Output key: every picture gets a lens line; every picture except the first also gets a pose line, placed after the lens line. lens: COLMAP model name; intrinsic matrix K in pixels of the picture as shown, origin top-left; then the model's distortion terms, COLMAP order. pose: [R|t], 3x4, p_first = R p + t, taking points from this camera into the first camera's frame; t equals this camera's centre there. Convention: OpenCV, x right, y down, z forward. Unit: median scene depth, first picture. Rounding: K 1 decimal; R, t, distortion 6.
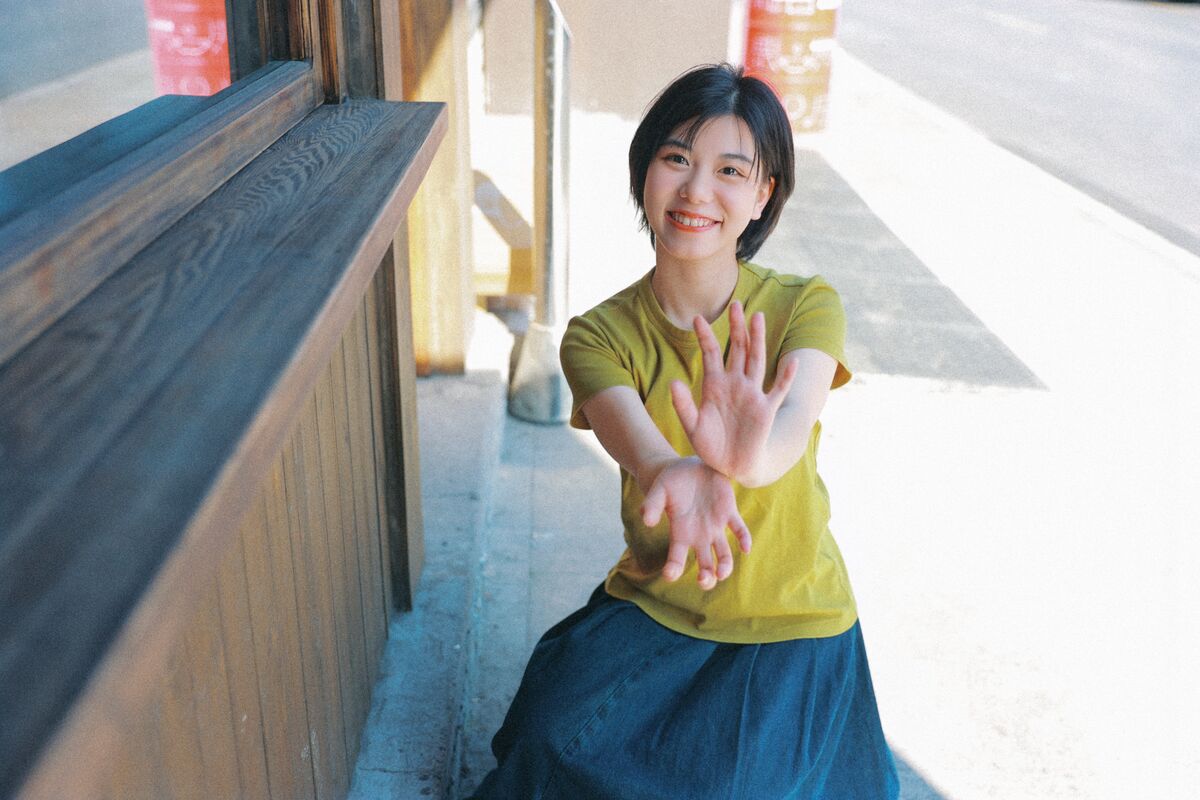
lens RADIAL K [[1241.4, 0, 602.1], [0, 1241.4, 398.1], [0, 0, 1]] dist [-0.005832, 0.000000]
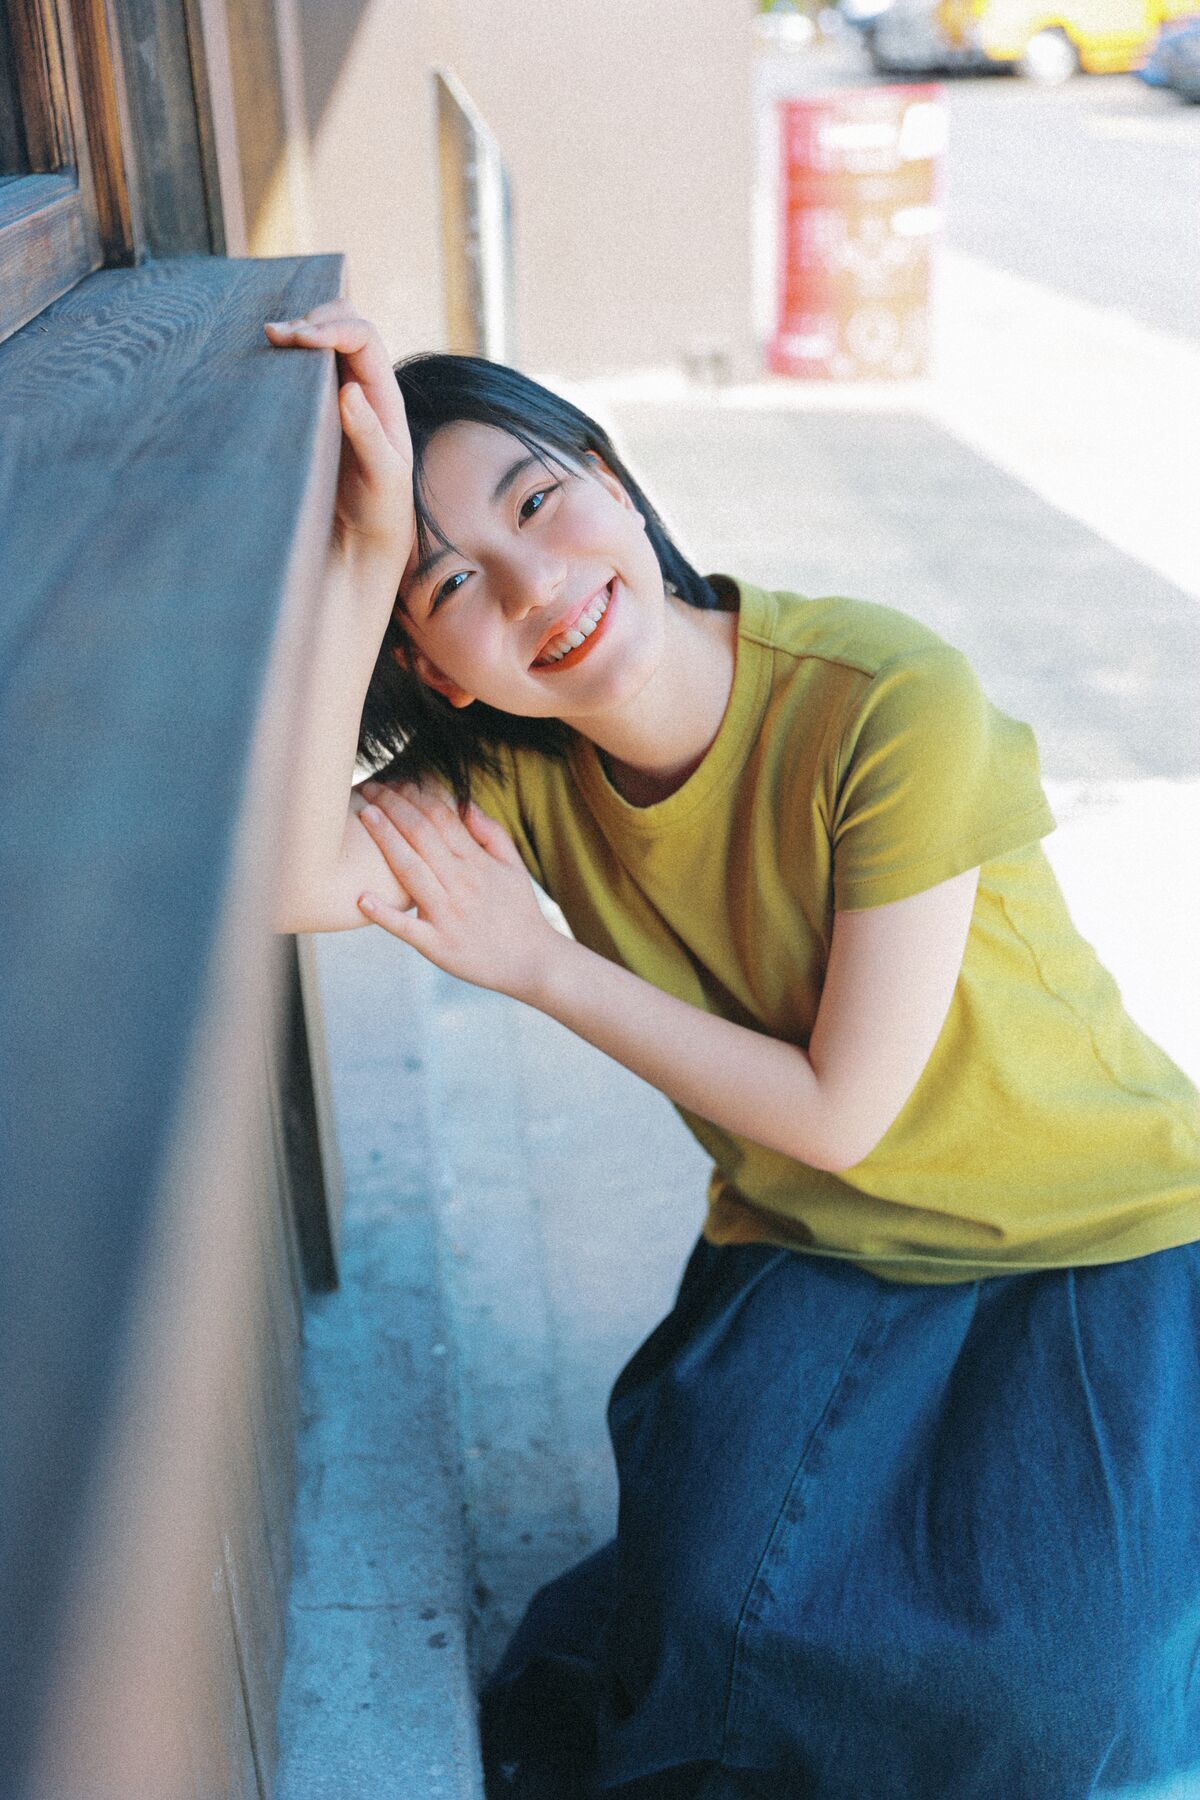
lens RADIAL K [[2176.7, 0, 665.0], [0, 2176.7, 965.9], [0, 0, 1]] dist [-0.009318, 0.000000]
pose [[0.995047, -0.075391, 0.064794, -0.081803], [0.073550, 0.996830, 0.030354, 0.027264], [-0.066877, -0.025438, 0.997437, 0.127879]]
